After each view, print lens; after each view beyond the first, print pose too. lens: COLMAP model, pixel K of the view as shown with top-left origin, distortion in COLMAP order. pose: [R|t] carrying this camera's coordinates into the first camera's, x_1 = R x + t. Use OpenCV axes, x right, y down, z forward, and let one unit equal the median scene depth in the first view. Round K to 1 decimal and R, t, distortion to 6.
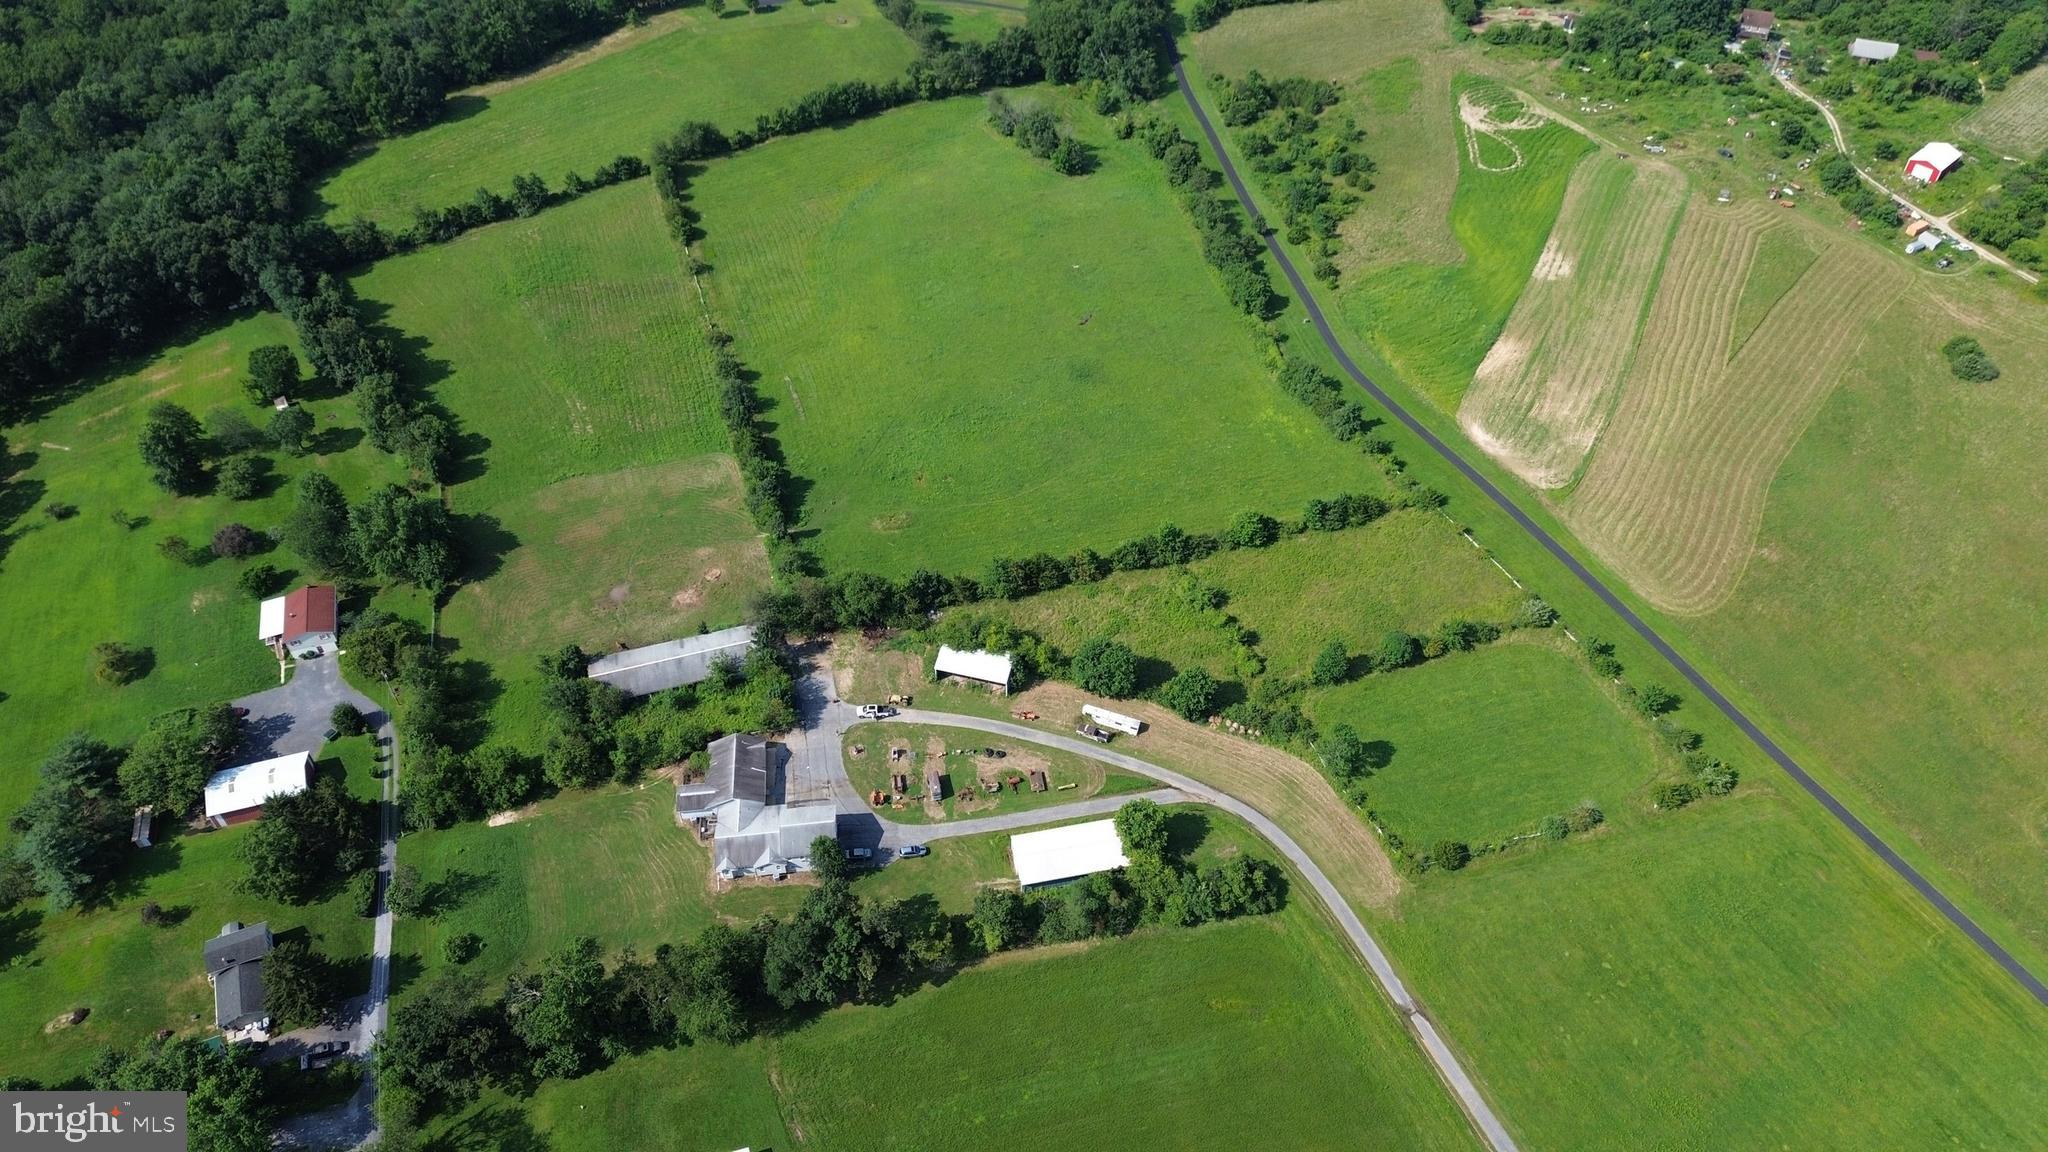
lens RADIAL K [[1444.8, 0, 1025.0], [0, 1444.8, 576.0], [0, 0, 1]] dist [0.056918, -0.055601]
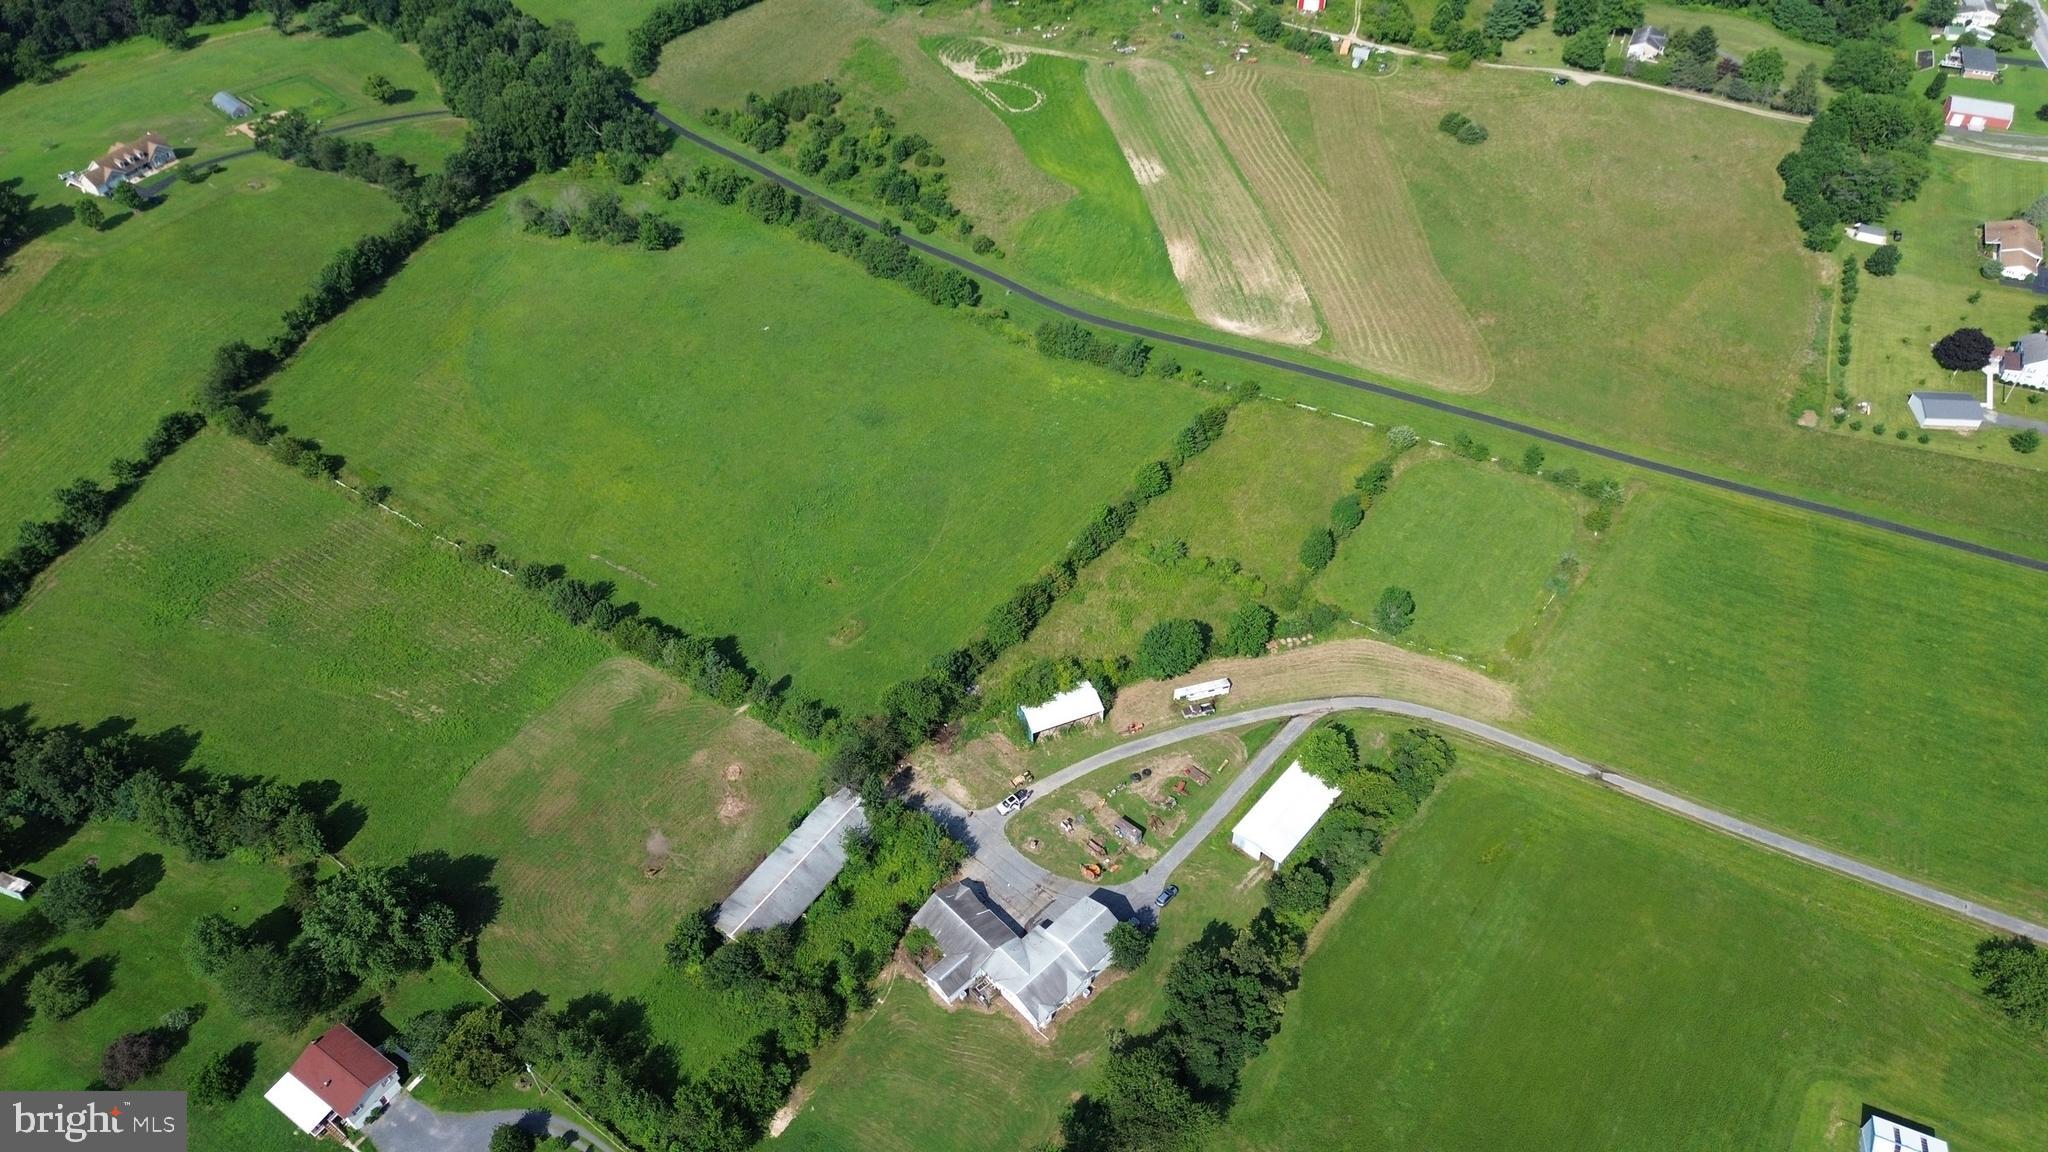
lens RADIAL K [[1444.8, 0, 1022.9], [0, 1444.8, 578.0], [0, 0, 1]] dist [0.056918, -0.055601]
pose [[0.789414, -0.437840, 0.430257, -0.374363], [0.439190, 0.892533, 0.102460, -0.110522], [-0.428880, 0.108081, 0.896873, 0.116793]]
